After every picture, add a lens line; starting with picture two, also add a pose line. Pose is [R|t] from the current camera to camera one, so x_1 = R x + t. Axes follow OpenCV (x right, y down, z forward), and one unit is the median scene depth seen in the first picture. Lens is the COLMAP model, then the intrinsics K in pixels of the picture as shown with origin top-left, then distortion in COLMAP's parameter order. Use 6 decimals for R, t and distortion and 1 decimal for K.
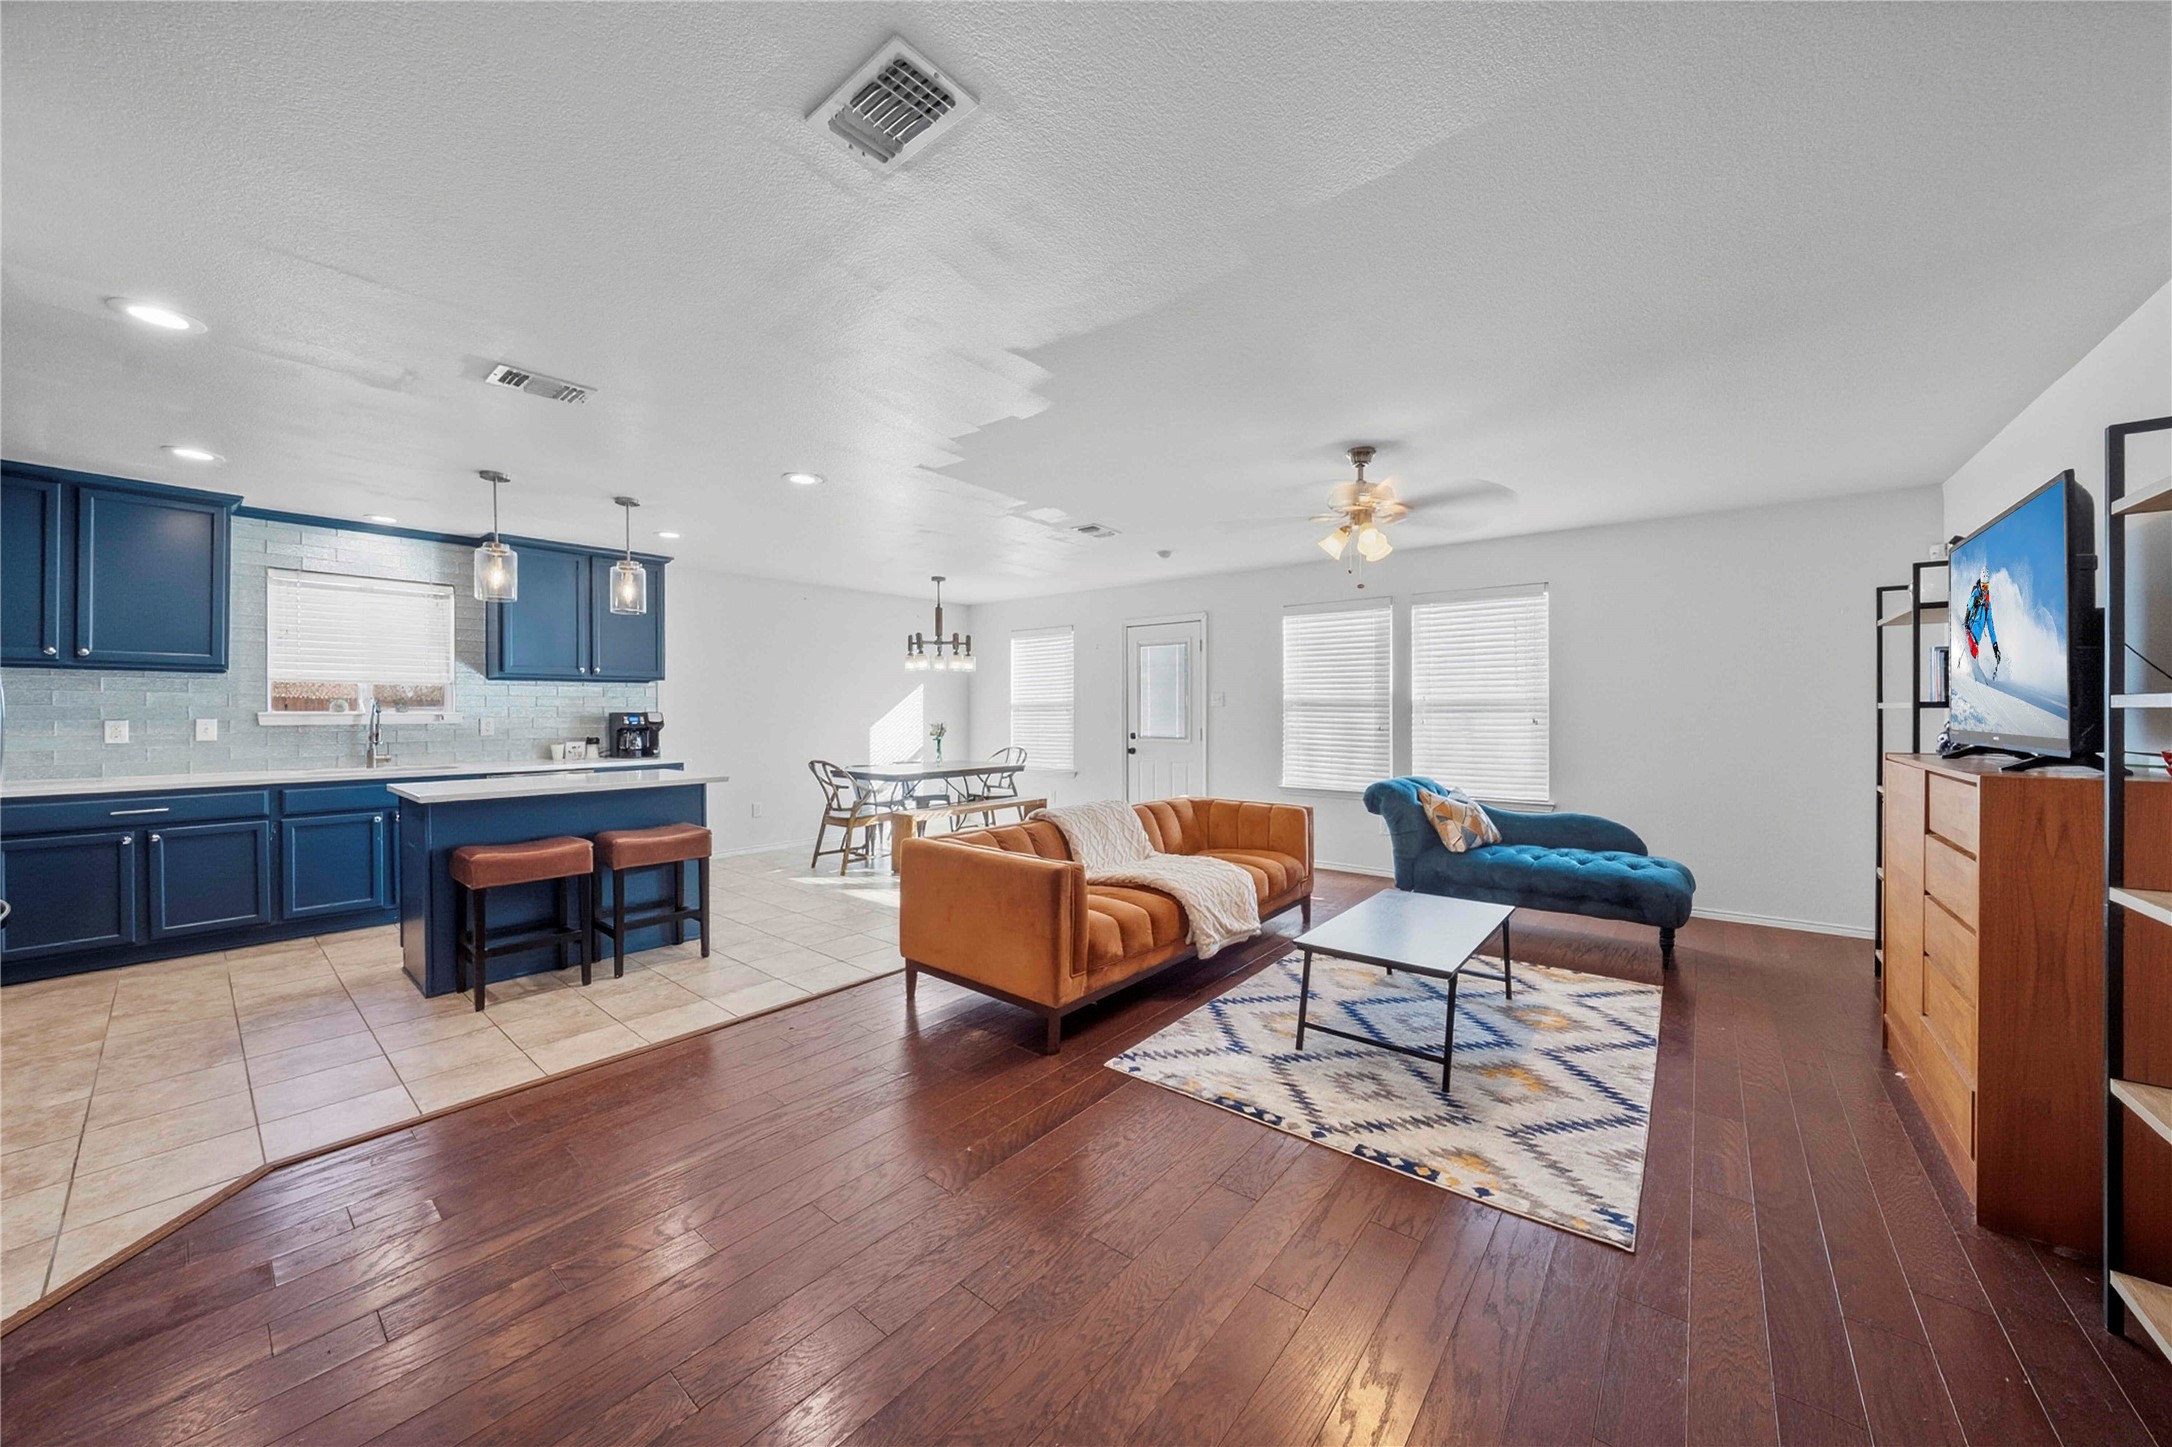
lens RADIAL K [[759.2, 0, 1097.0], [0, 759.2, 712.8], [0, 0, 1]] dist [-0.030758, 0.005817]
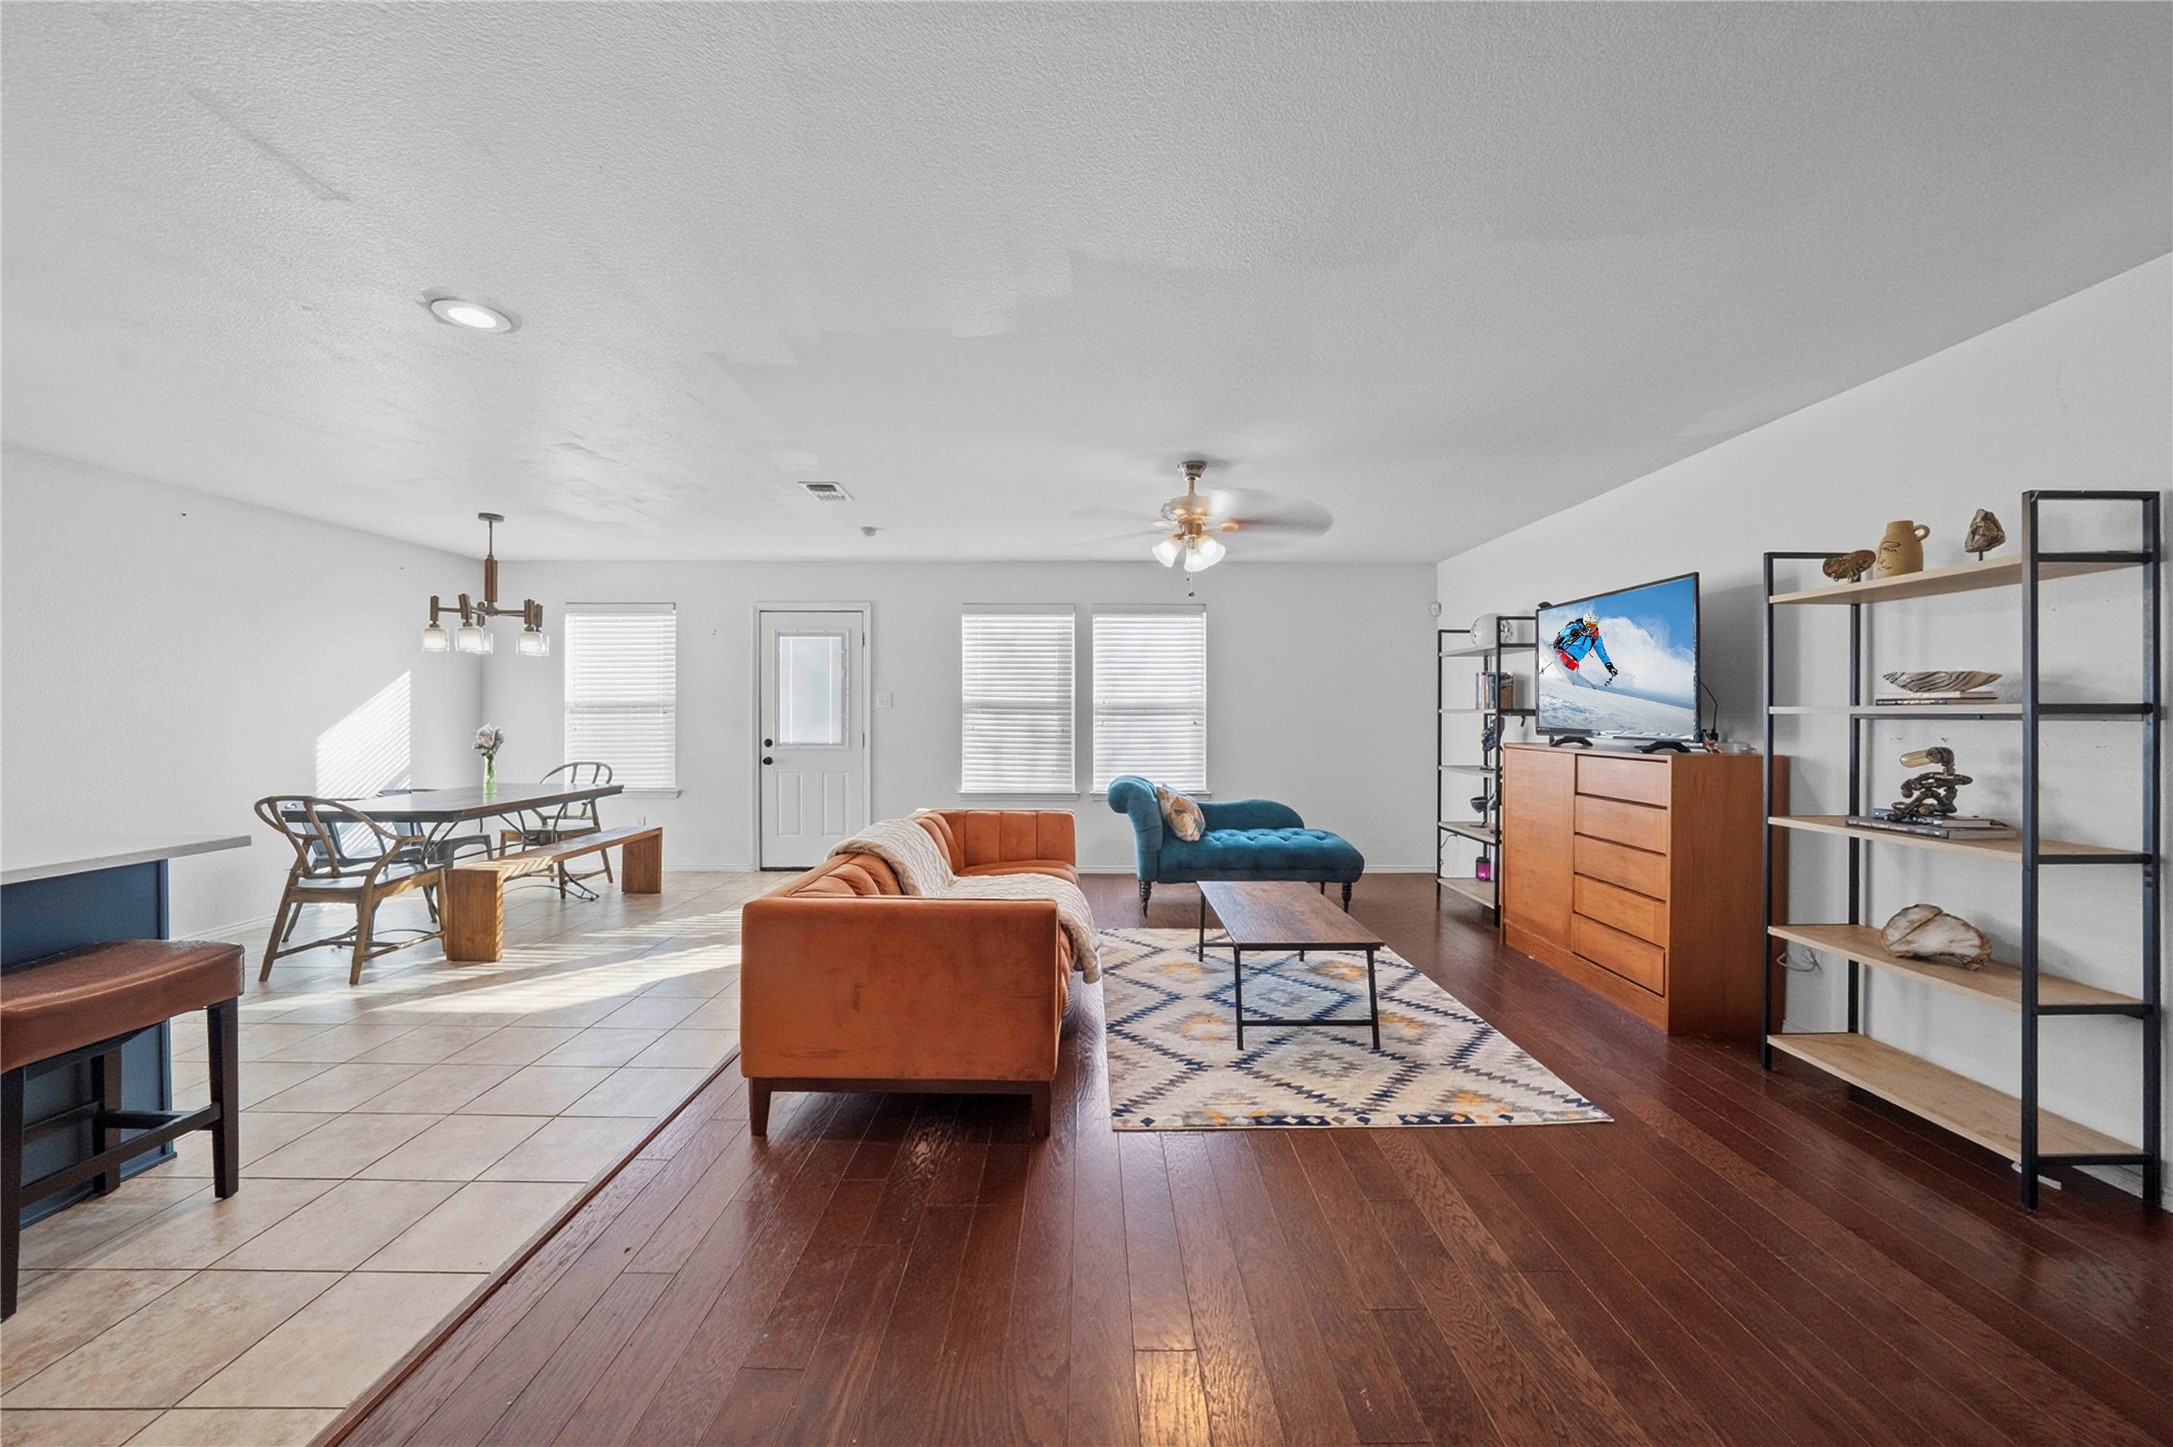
lens RADIAL K [[759.5, 0, 1094.3], [0, 759.5, 718.9], [0, 0, 1]] dist [-0.030758, 0.005817]
pose [[0.773873, -0.001892, 0.633339, -0.334698], [-0.001346, 0.999988, 0.004631, -0.000511], [-0.633340, -0.004436, 0.773861, 0.220230]]
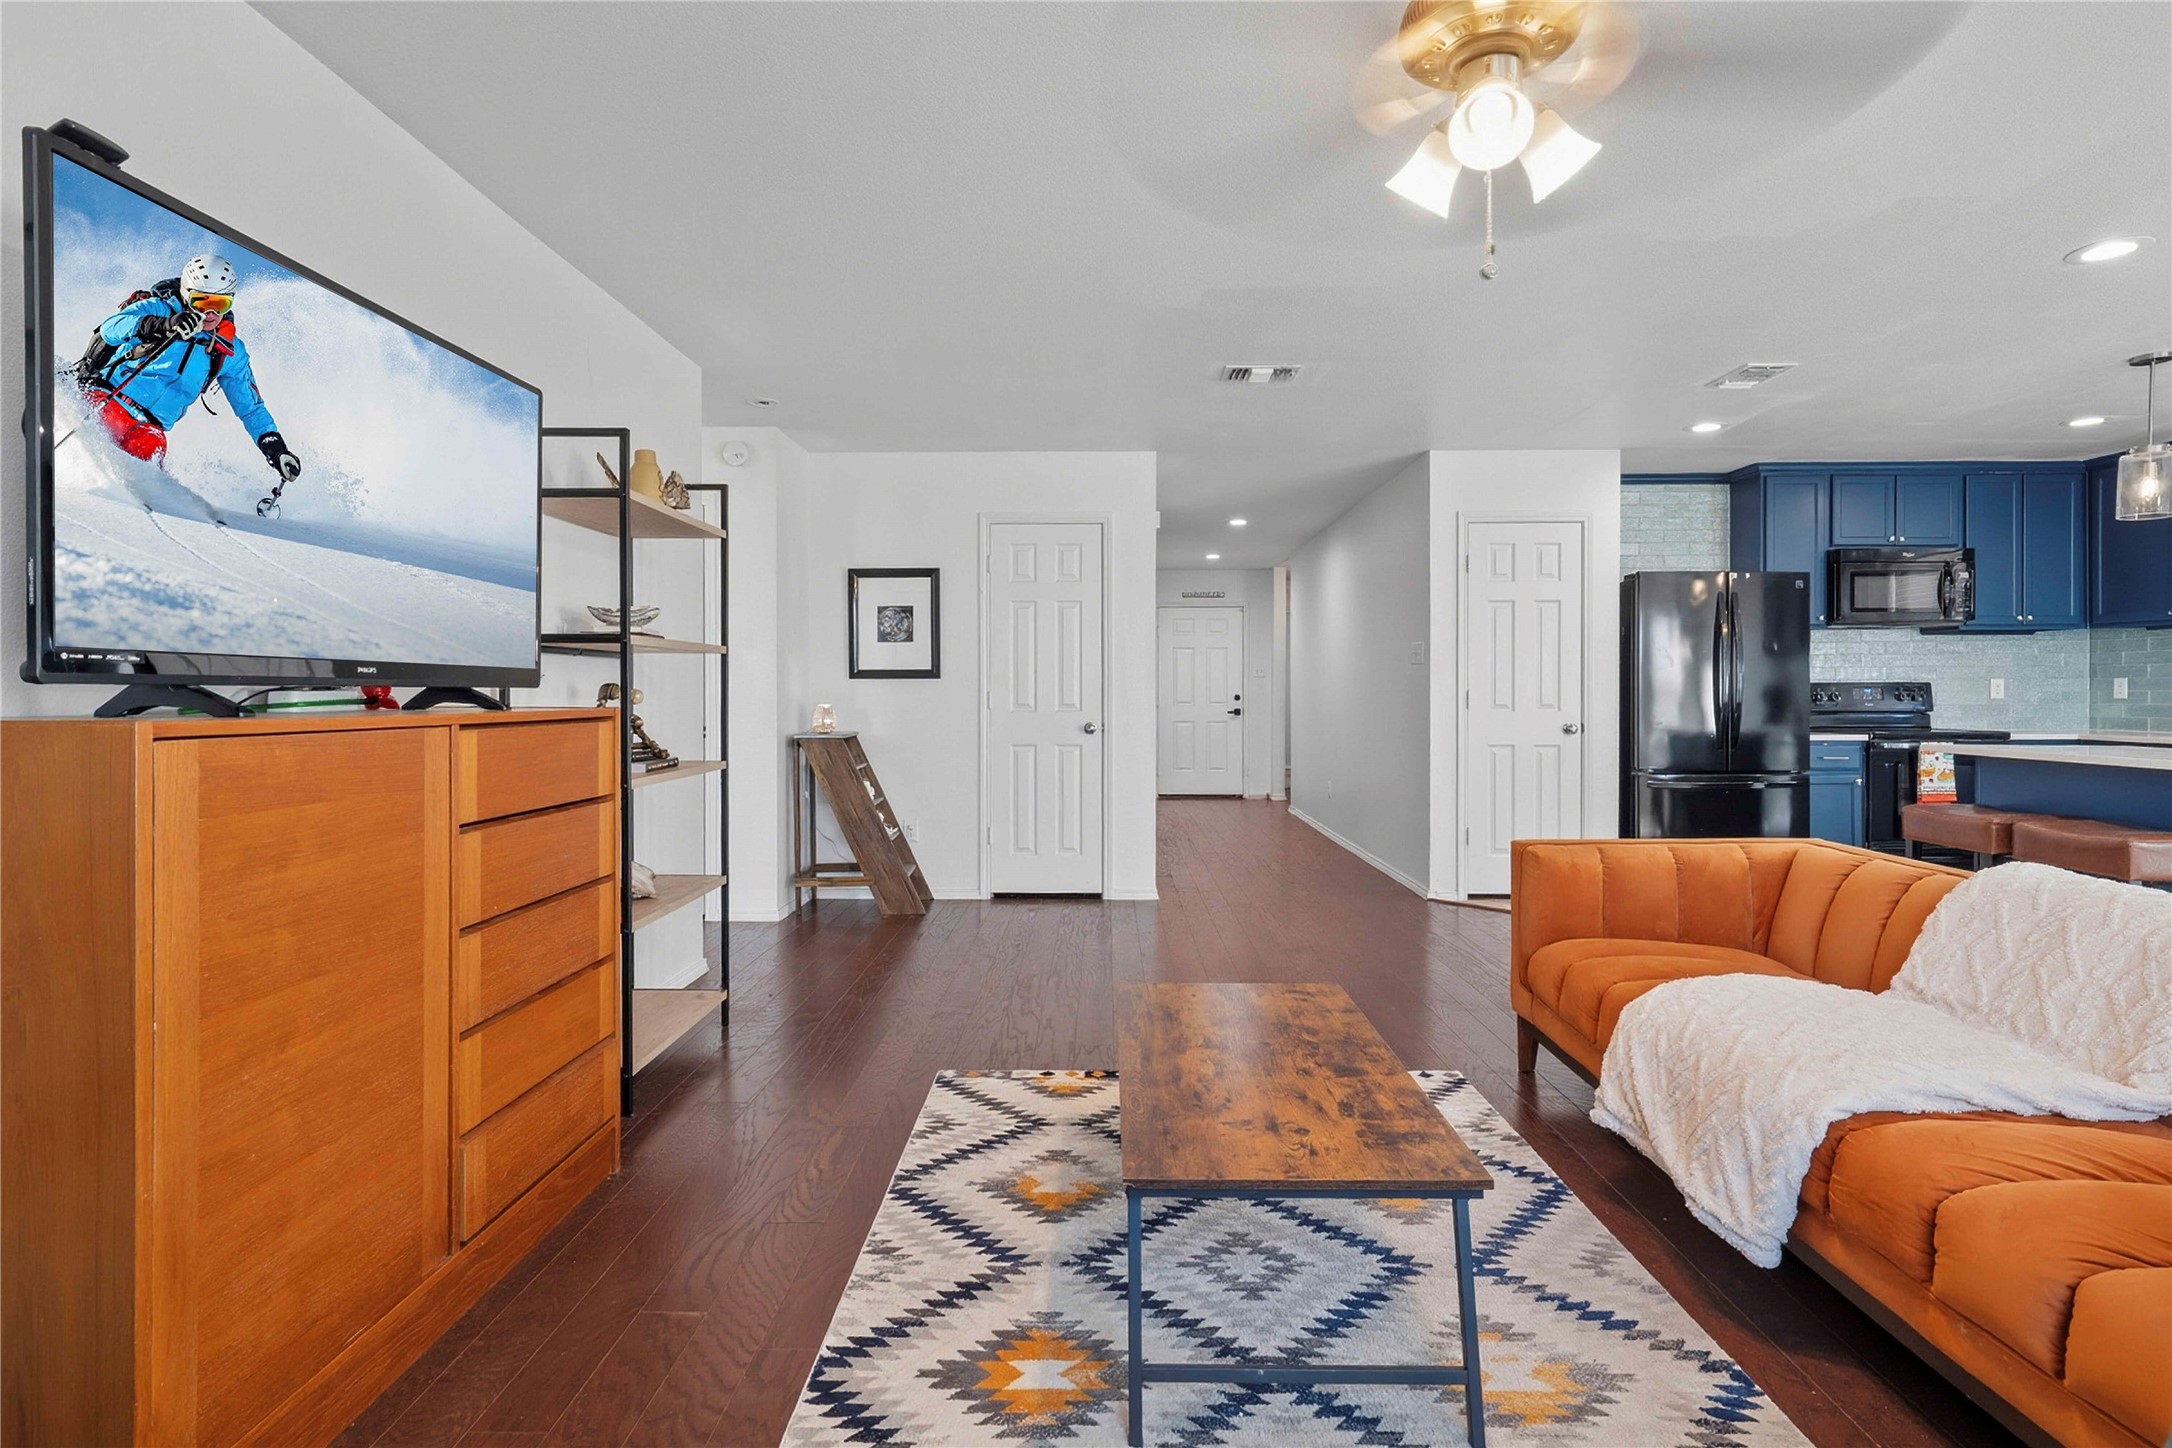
lens RADIAL K [[1060.4, 0, 1091.5], [0, 1060.4, 693.3], [0, 0, 1]] dist [0.001038, 0.001288]
pose [[-0.786687, 0.001962, -0.617349, 0.651577], [-0.000634, 0.999992, 0.003985, 0.024913], [0.617351, 0.003526, -0.786680, 1.030423]]
